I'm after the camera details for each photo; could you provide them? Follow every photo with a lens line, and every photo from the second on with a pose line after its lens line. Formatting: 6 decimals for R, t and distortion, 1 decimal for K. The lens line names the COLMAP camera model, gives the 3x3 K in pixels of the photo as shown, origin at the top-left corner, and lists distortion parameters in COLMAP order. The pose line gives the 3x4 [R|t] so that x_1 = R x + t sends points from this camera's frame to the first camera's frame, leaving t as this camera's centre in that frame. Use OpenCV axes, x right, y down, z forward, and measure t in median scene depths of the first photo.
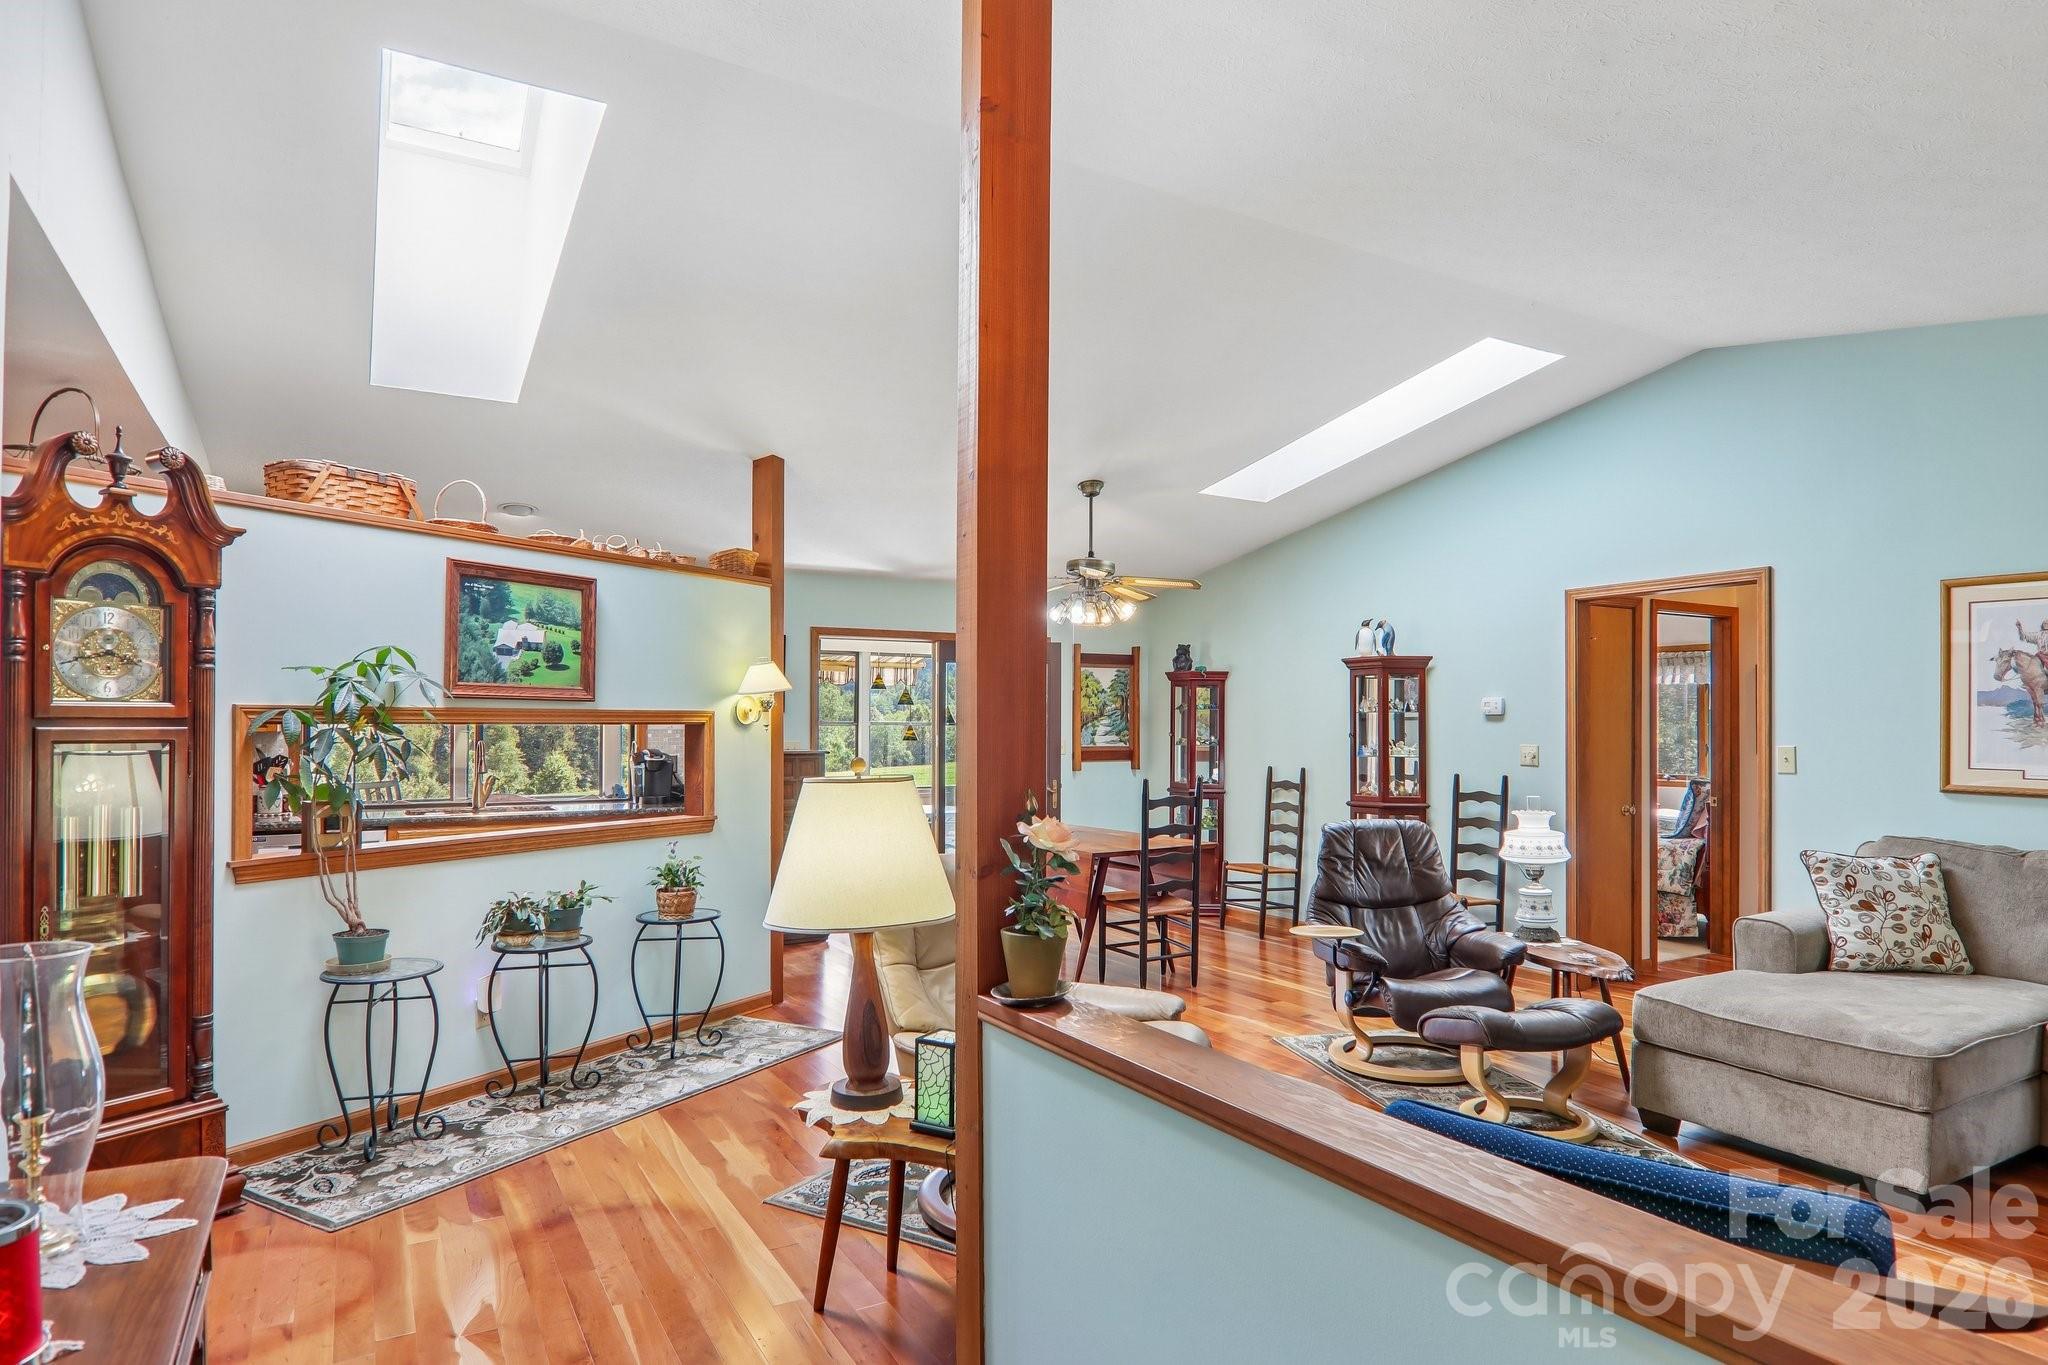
lens RADIAL K [[1154.4, 0, 1026.9], [0, 1154.4, 715.5], [0, 0, 1]] dist [0.003977, -0.019664]
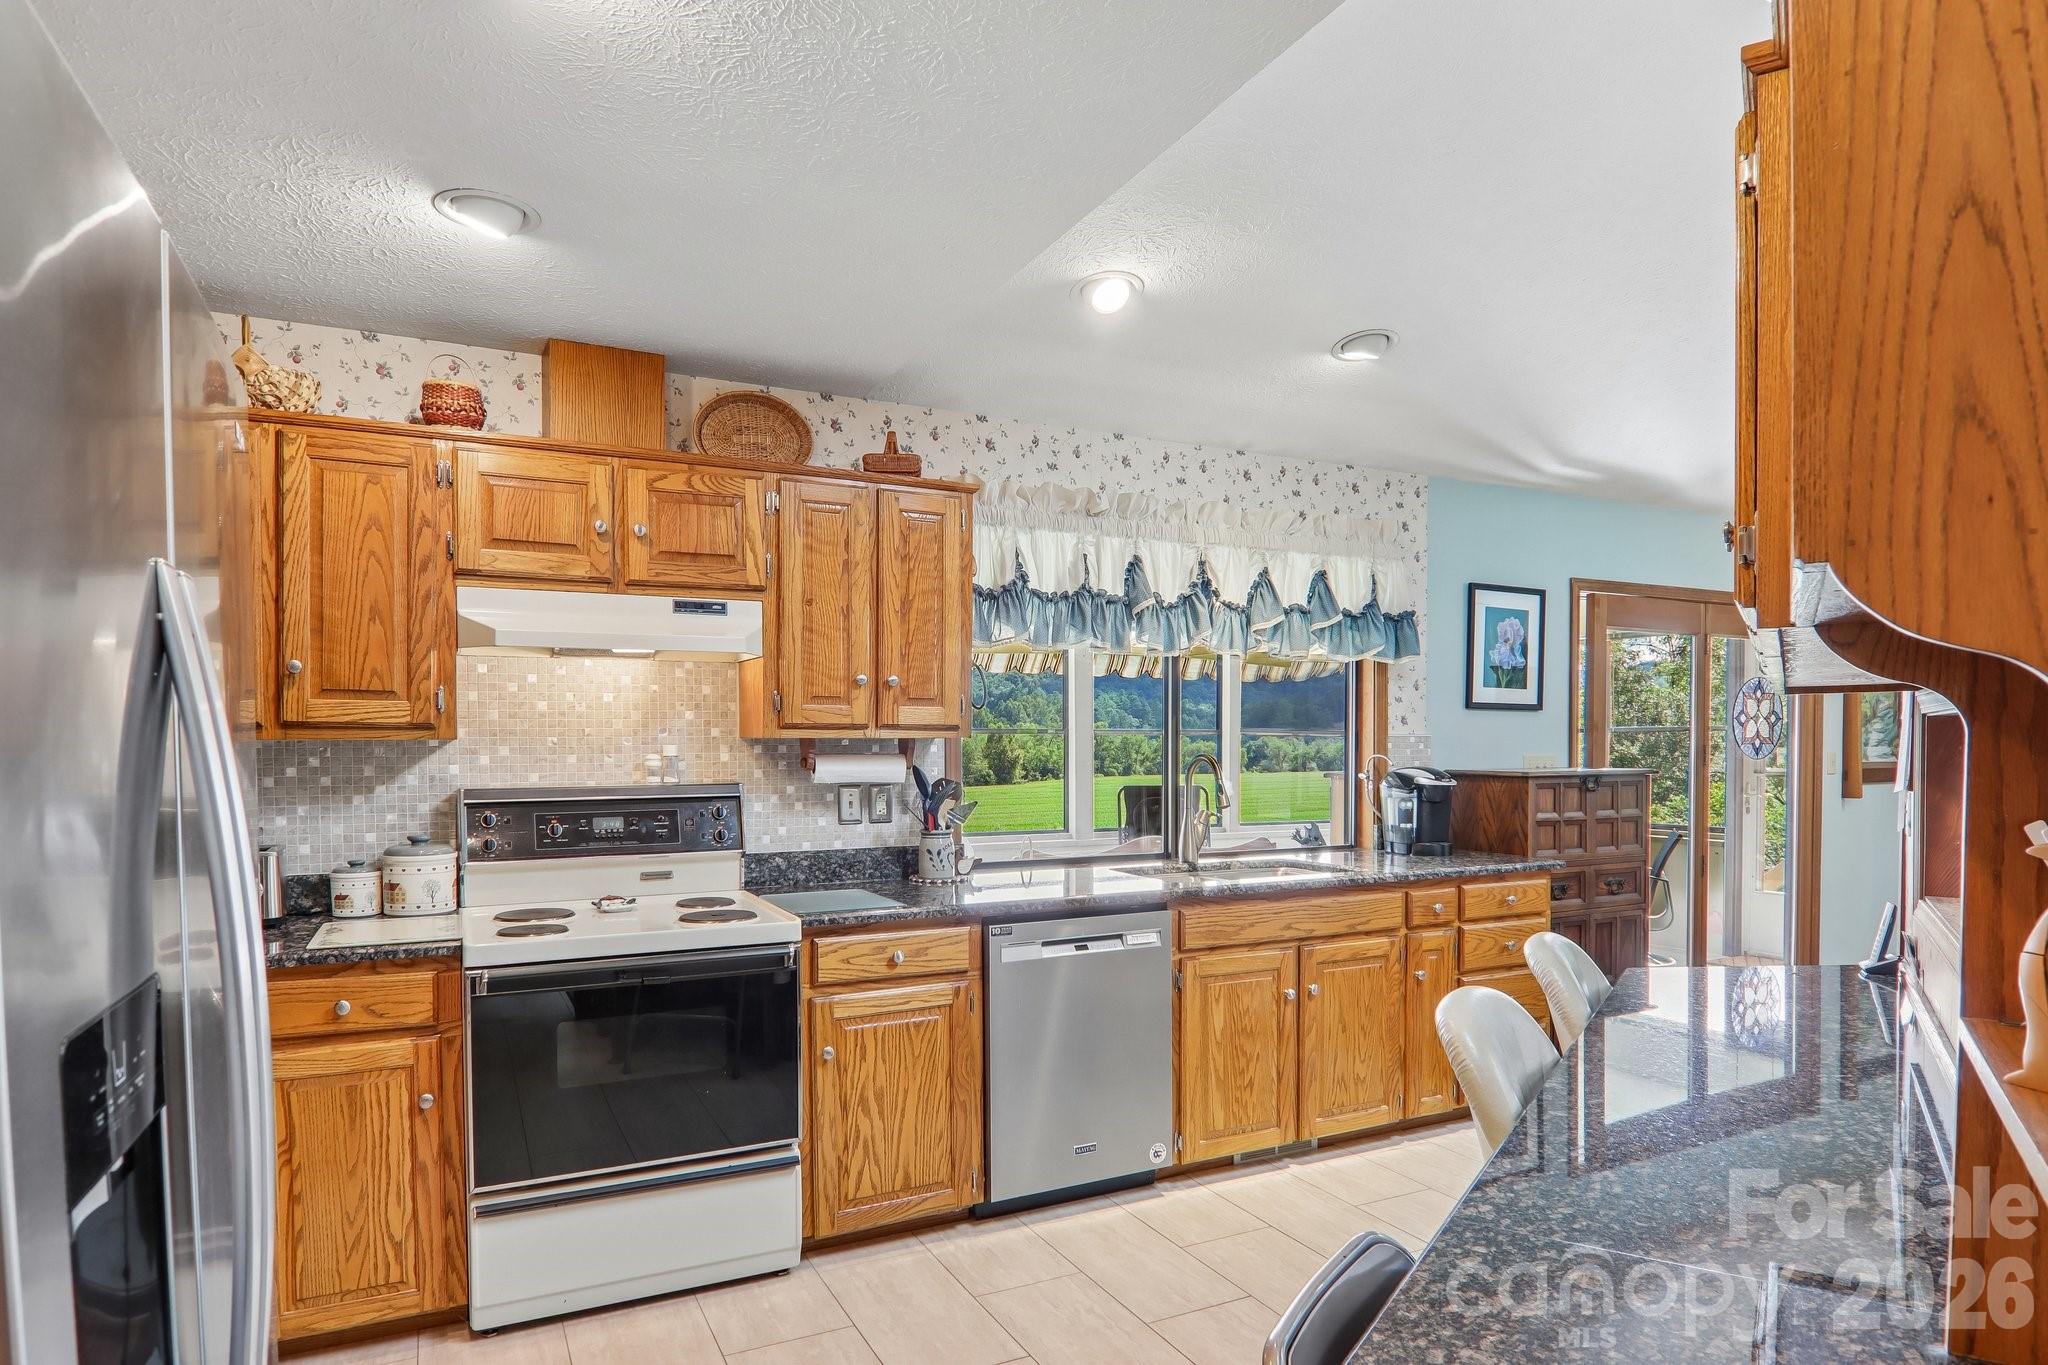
lens RADIAL K [[1158.7, 0, 1036.0], [0, 1158.7, 780.6], [0, 0, 1]] dist [0.001777, -0.008378]
pose [[0.997895, -0.002668, -0.064789, -0.518644], [0.005257, 0.999193, 0.039812, 0.010769], [0.064630, -0.040069, 0.997105, 0.391798]]
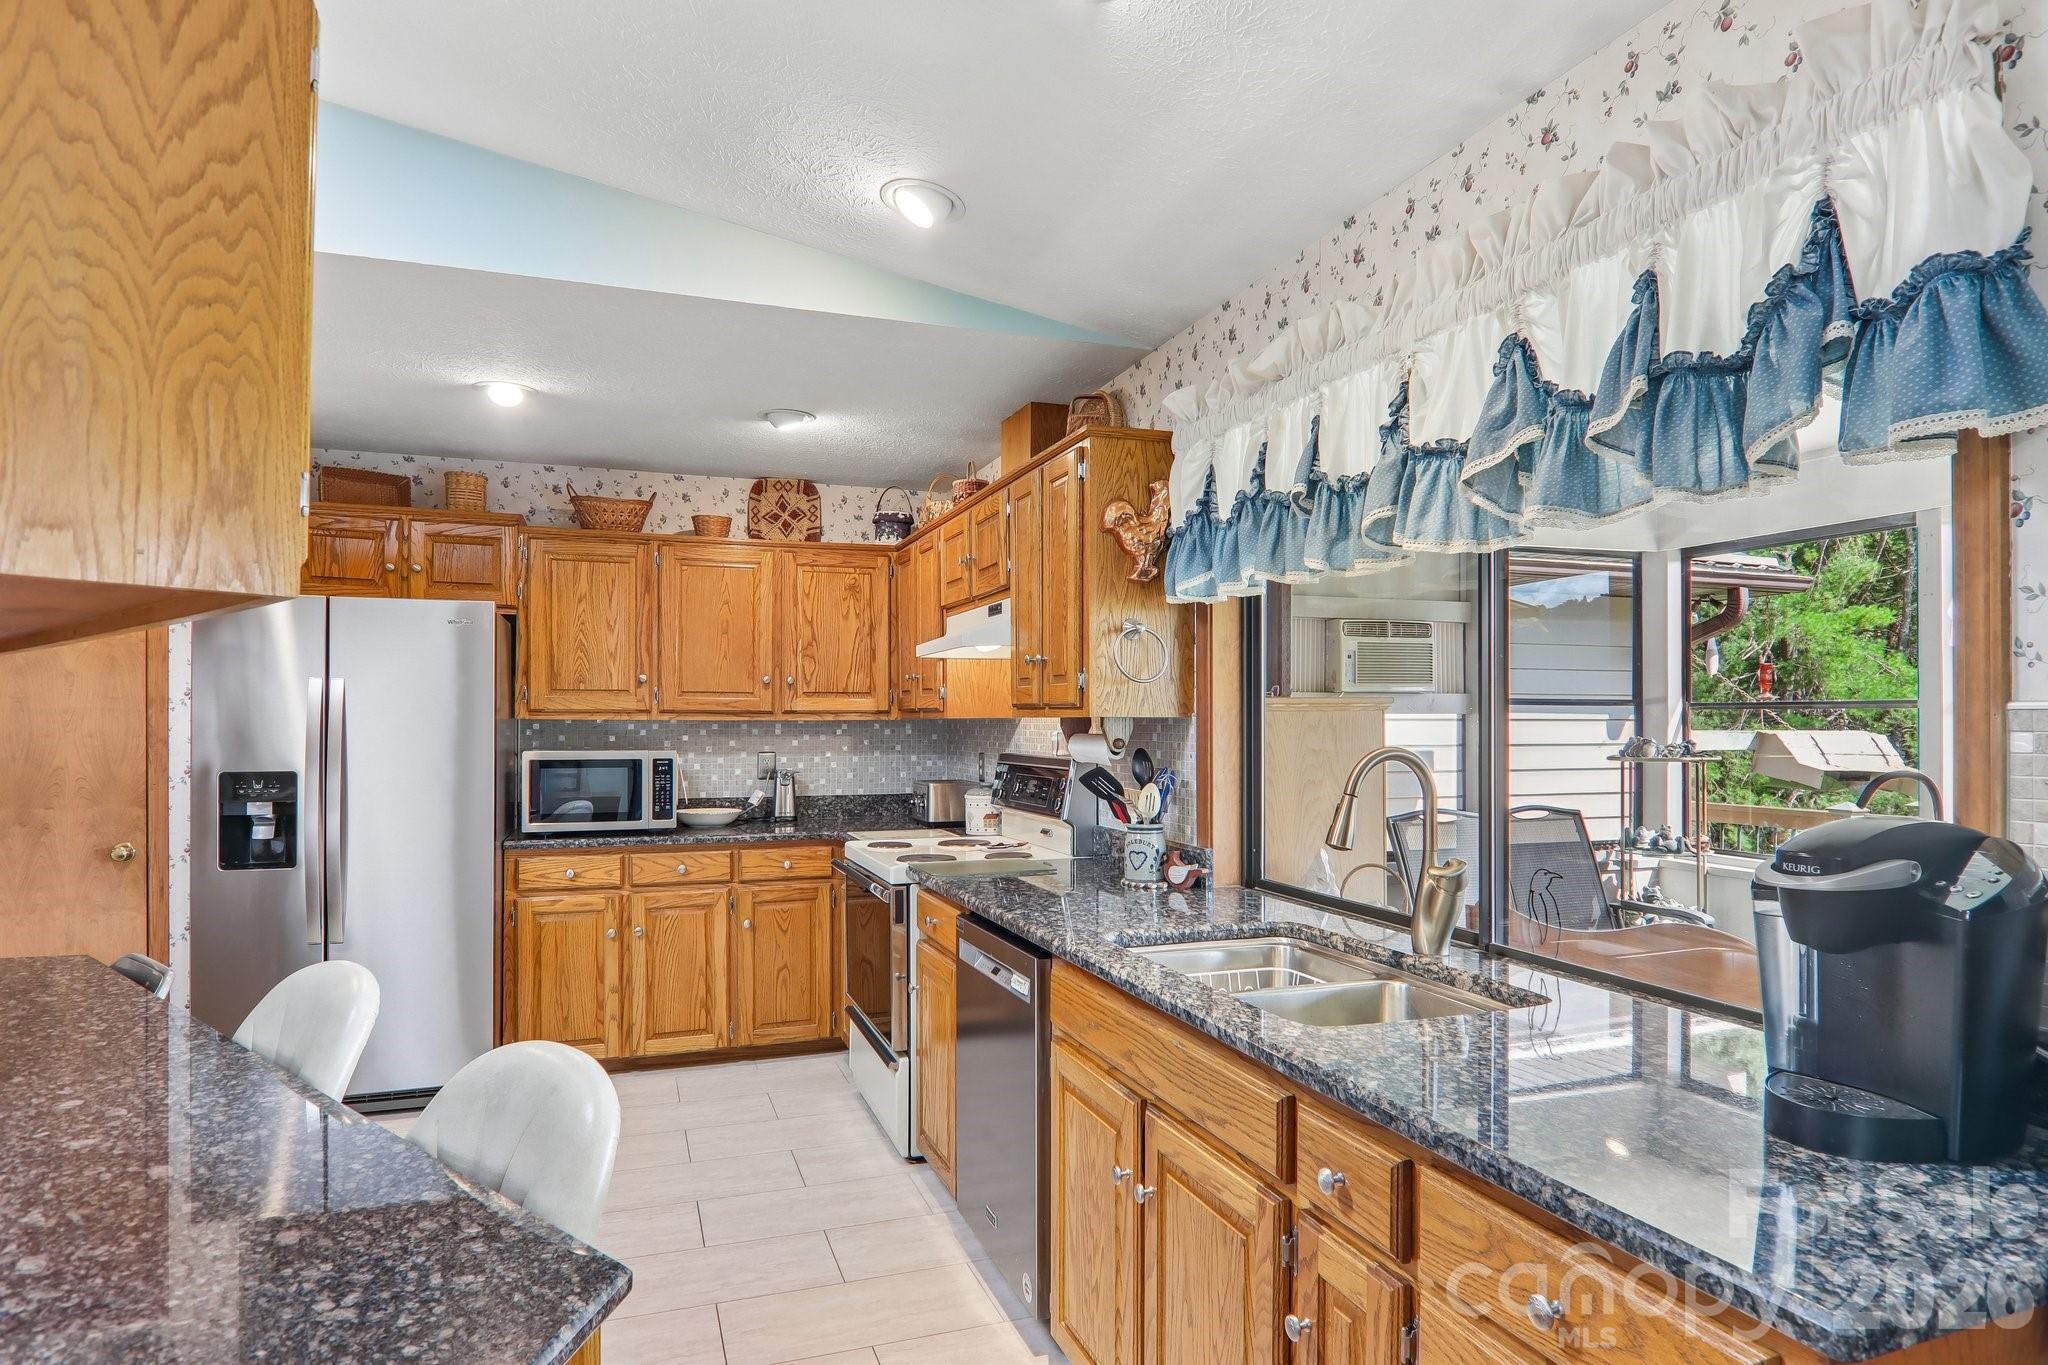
lens RADIAL K [[1154.4, 0, 1026.9], [0, 1154.4, 715.5], [0, 0, 1]] dist [0.003977, -0.019664]
pose [[-0.189628, -0.005676, -0.981840, -0.118976], [0.004300, 0.999969, -0.006611, 0.014493], [0.981847, -0.005476, -0.189598, 0.965835]]
